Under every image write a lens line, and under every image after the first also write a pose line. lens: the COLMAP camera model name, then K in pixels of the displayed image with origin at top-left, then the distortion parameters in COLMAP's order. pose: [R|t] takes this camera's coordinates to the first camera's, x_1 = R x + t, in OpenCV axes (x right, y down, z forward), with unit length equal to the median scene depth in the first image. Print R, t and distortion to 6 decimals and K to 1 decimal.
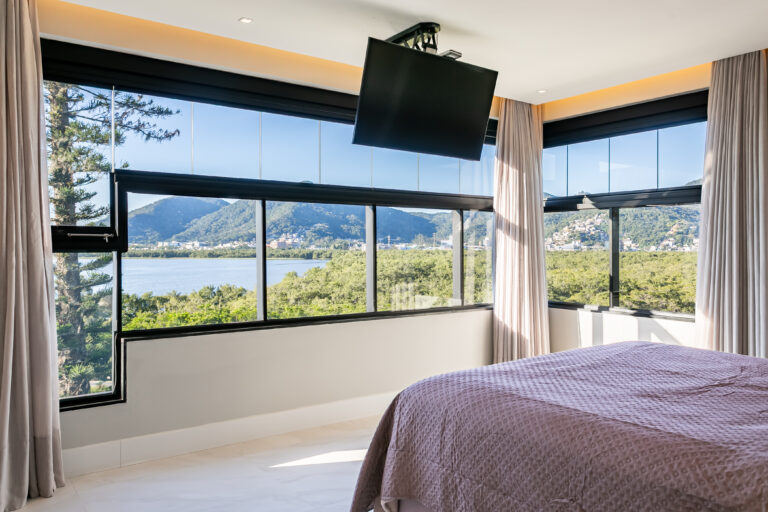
lens RADIAL K [[620.5, 0, 384.5], [0, 620.5, 252.5], [0, 0, 1]] dist [0.004766, 0.004144]
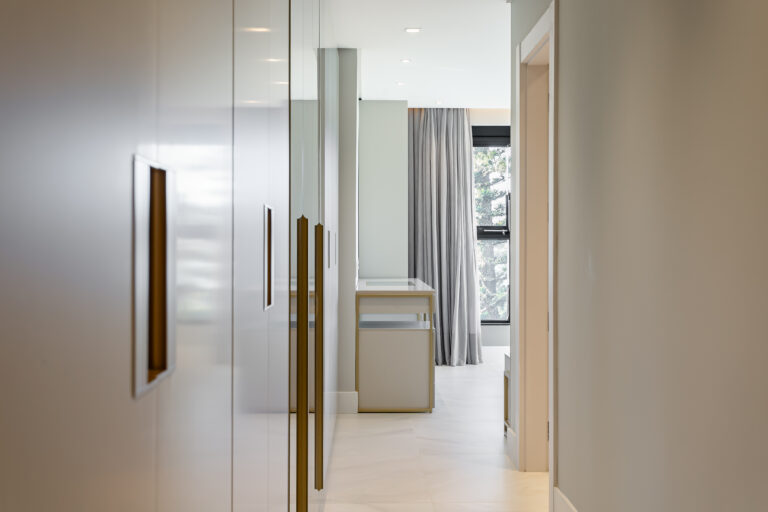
lens RADIAL K [[888.0, 0, 383.0], [0, 888.0, 254.6], [0, 0, 1]] dist [-0.219461, 0.000000]
pose [[0.833165, 0.001271, -0.553023, 0.223513], [-0.000437, 0.999999, 0.001641, 0.012577], [0.553025, -0.001125, 0.833164, -0.437935]]
